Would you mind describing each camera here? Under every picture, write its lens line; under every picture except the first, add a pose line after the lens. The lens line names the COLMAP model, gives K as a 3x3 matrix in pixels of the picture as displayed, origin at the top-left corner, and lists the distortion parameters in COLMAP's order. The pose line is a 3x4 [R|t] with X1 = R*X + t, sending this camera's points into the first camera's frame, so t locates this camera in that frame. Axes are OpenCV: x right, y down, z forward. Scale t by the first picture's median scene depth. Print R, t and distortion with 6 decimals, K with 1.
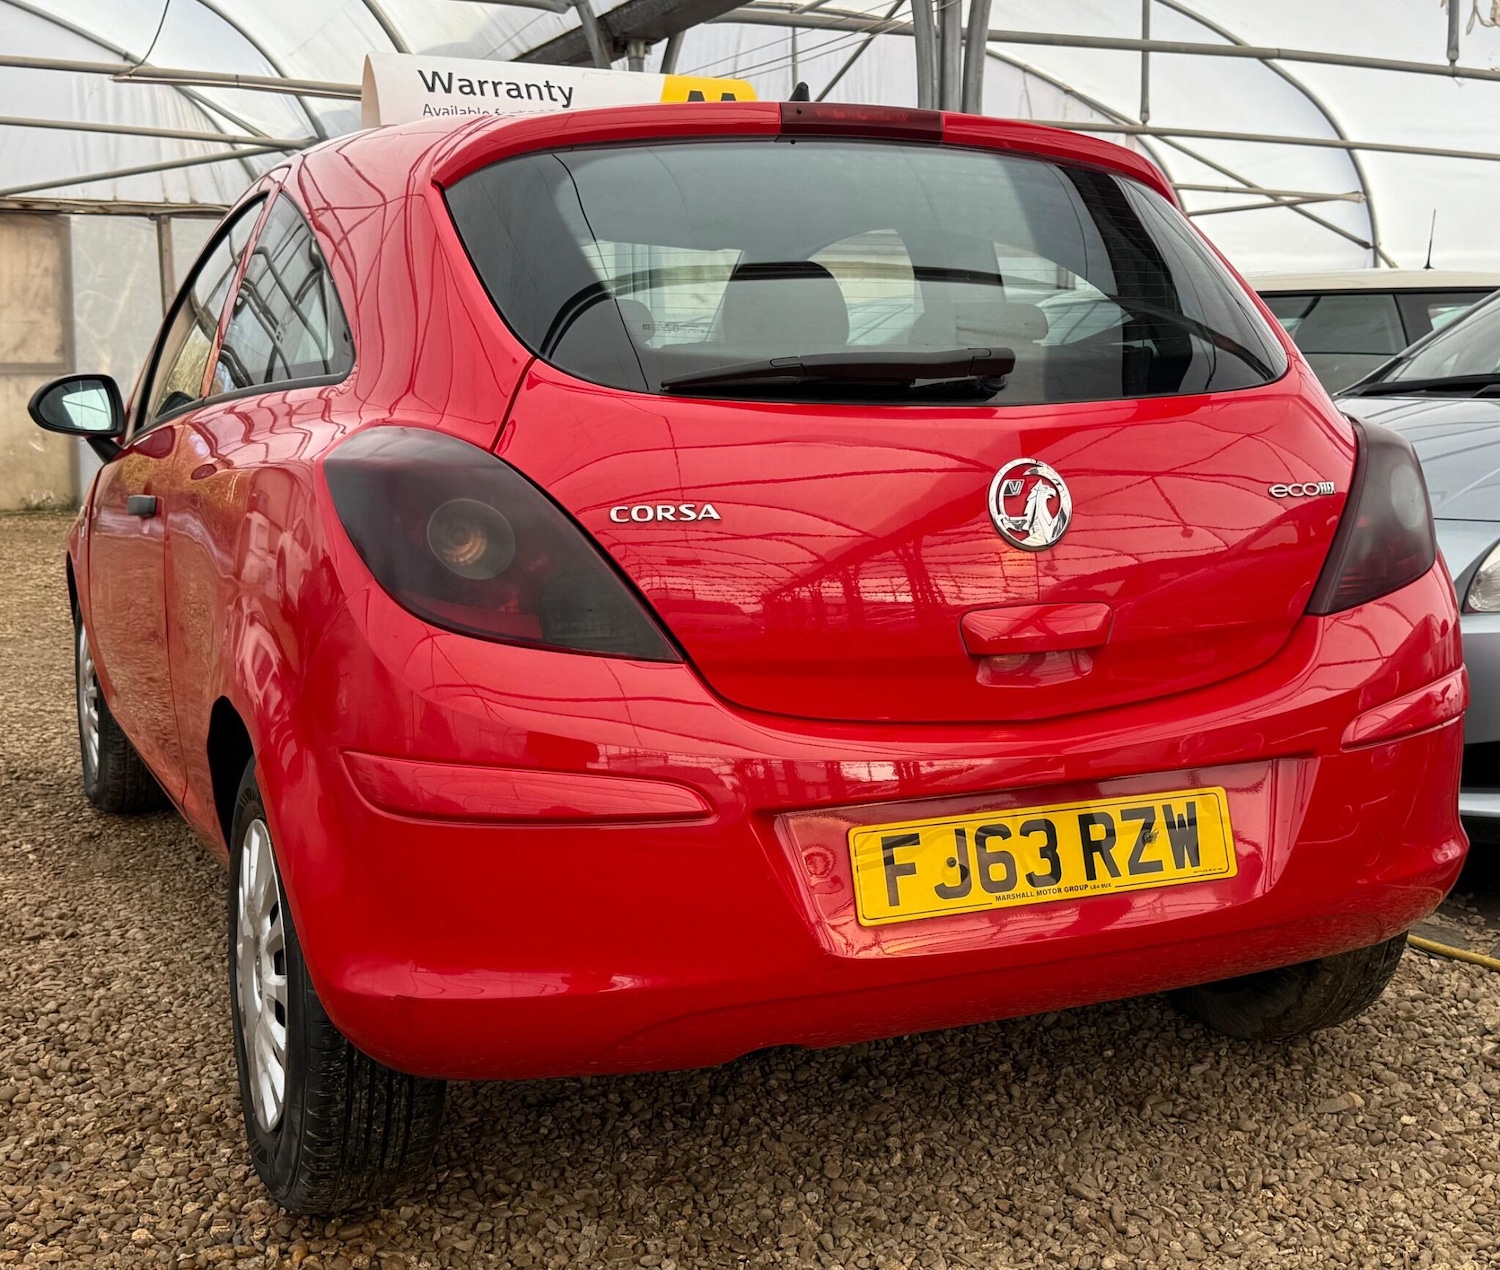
lens RADIAL K [[1851.0, 0, 814.0], [0, 1851.0, 620.8], [0, 0, 1]] dist [0.204759, -0.467365]
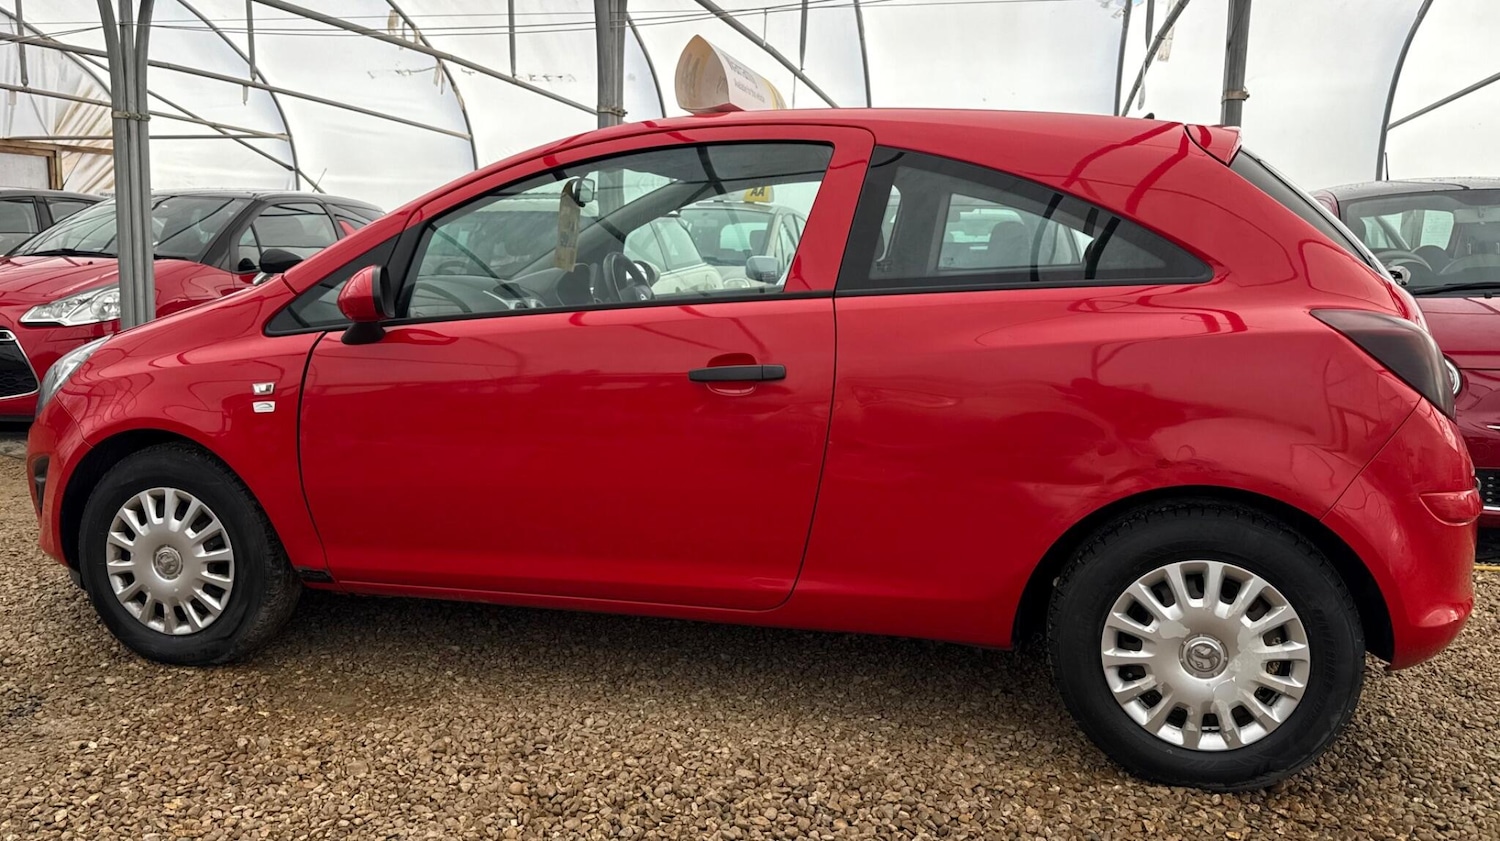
lens RADIAL K [[1130.0, 0, 736.6], [0, 1130.0, 388.8], [0, 0, 1]] dist [0.066373, -0.101832]
pose [[0.658830, -0.079269, 0.748104, -1.159107], [0.083380, 0.996000, 0.032107, -0.092752], [-0.747657, 0.041224, 0.662805, 0.598990]]
